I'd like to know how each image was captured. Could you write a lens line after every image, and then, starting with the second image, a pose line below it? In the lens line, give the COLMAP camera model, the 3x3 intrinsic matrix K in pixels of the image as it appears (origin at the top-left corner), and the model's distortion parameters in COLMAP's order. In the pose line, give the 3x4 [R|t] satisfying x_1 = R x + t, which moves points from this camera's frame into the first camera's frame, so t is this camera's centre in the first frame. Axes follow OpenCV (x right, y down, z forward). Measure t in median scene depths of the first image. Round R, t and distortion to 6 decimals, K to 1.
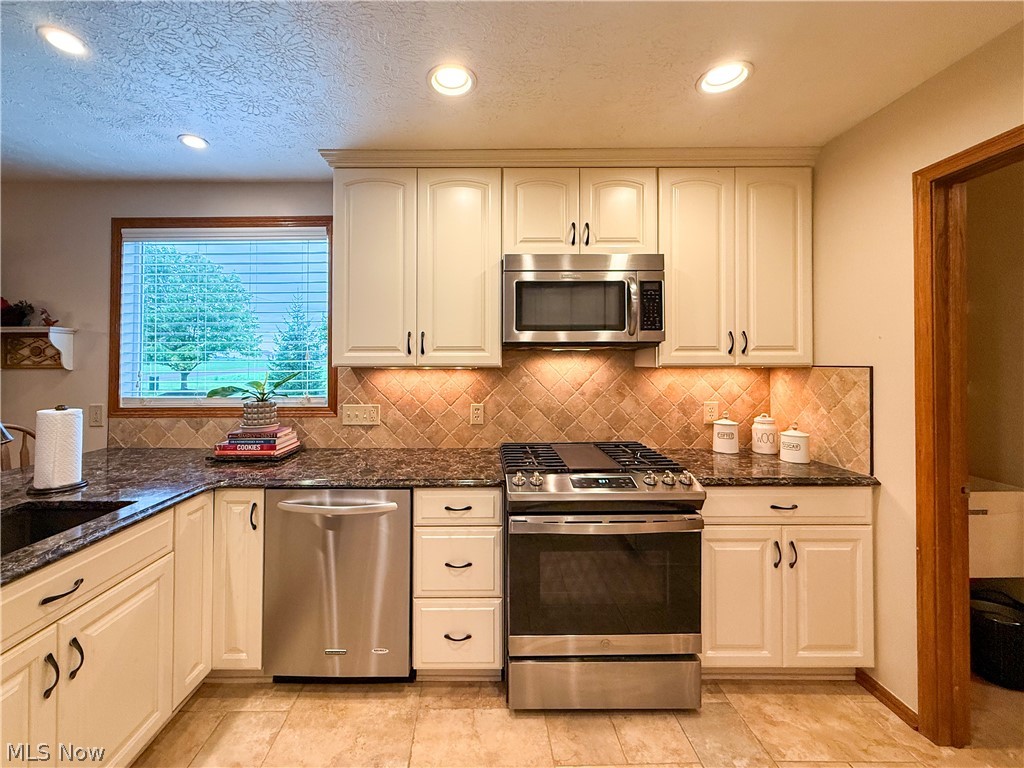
lens RADIAL K [[413.7, 0, 490.5], [0, 413.7, 363.0], [0, 0, 1]] dist [0.000596, 0.000276]
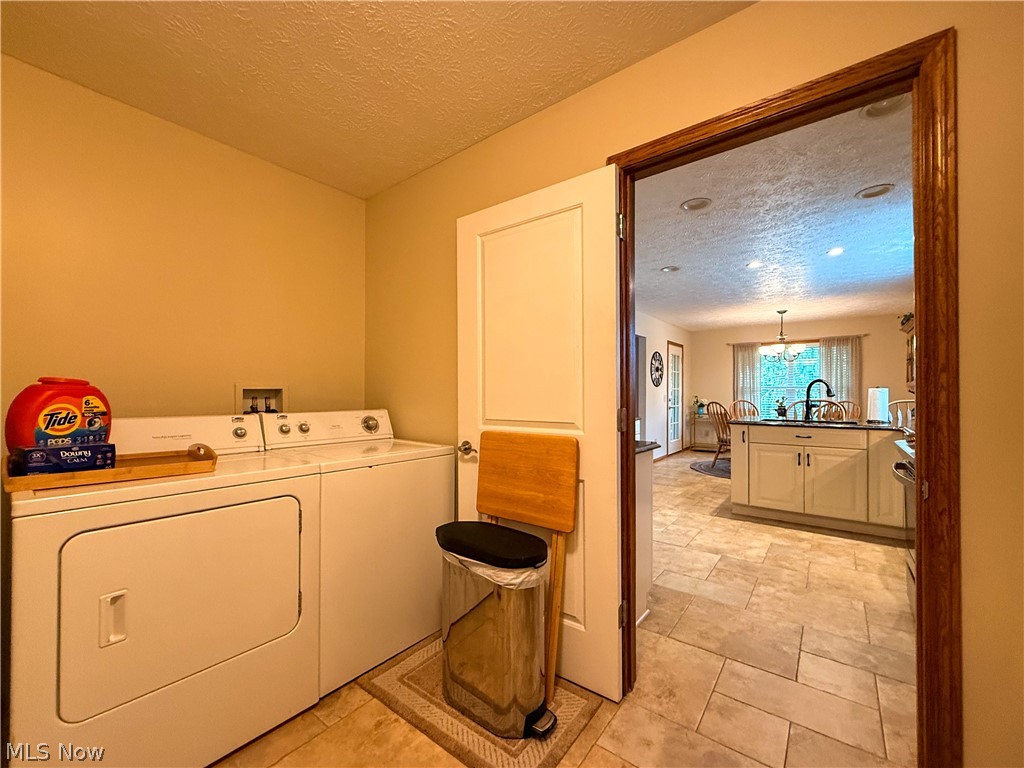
lens RADIAL K [[413.7, 0, 501.4], [0, 413.7, 390.1], [0, 0, 1]] dist [0.000596, 0.000276]
pose [[-0.643617, -0.005528, -0.765328, 1.414363], [0.009794, 0.999833, -0.015458, 0.089099], [0.765285, -0.017445, -0.643455, 0.588546]]
